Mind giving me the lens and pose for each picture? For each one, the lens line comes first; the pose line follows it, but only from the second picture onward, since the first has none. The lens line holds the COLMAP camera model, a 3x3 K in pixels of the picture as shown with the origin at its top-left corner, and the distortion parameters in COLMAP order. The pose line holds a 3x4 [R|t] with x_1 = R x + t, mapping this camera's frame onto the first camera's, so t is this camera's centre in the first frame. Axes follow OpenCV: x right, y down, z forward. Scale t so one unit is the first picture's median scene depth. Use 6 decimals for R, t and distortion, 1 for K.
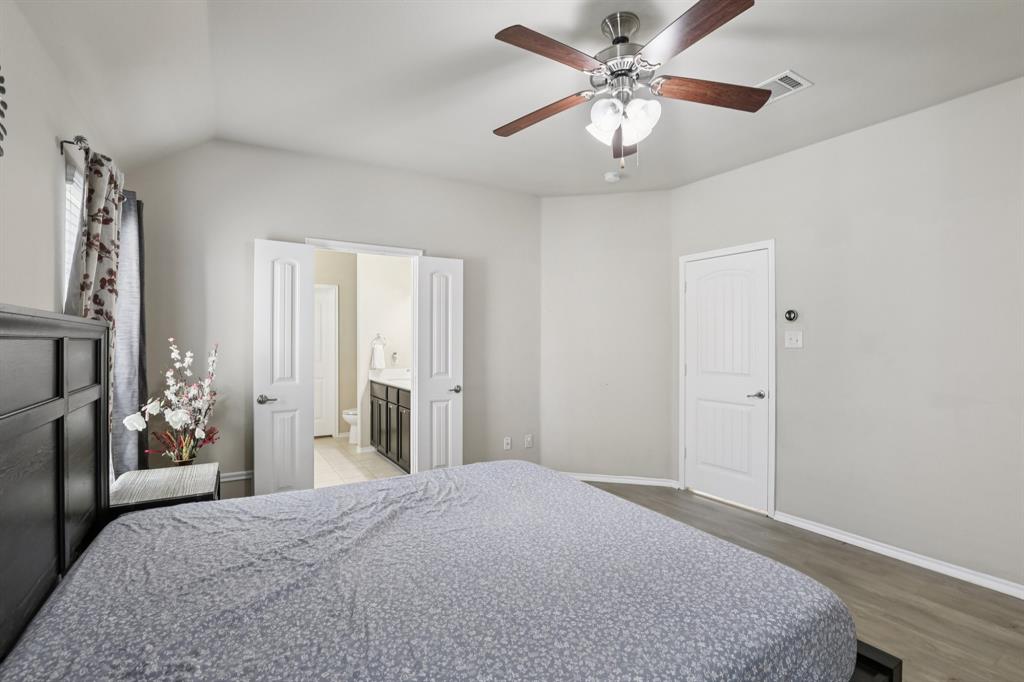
lens RADIAL K [[469.5, 0, 512.3], [0, 469.5, 337.4], [0, 0, 1]] dist [-0.032779, 0.005843]
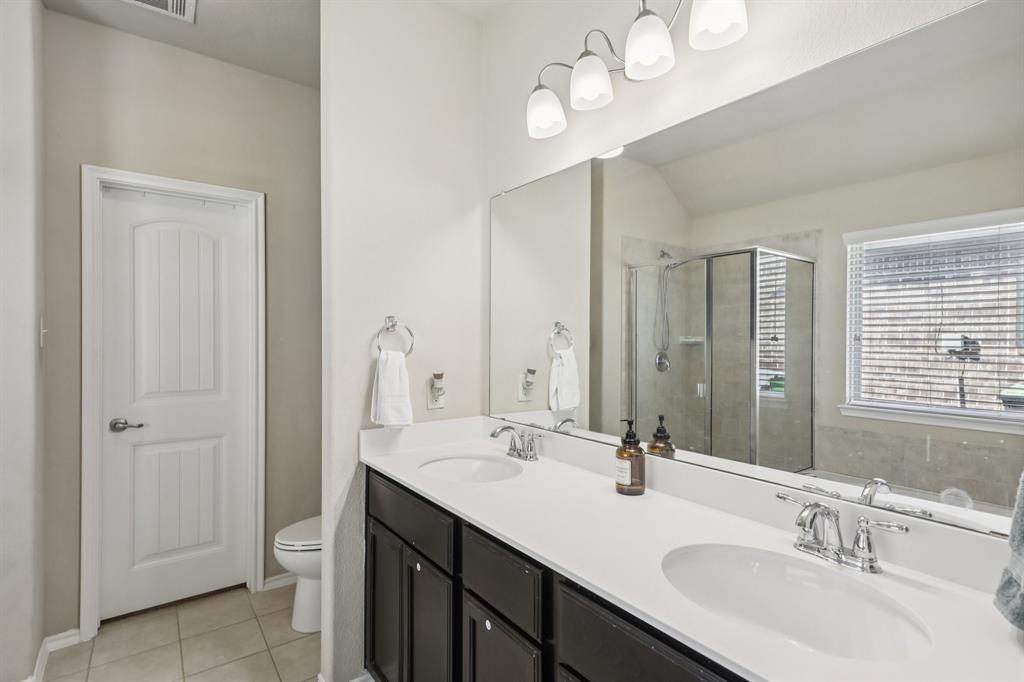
lens RADIAL K [[501.1, 0, 515.3], [0, 501.1, 337.4], [0, 0, 1]] dist [-0.003193, -0.000237]
pose [[0.996314, 0.003805, 0.085701, -0.211592], [-0.003848, 0.999993, 0.000331, 0.006110], [-0.085699, -0.000660, 0.996321, 0.598976]]
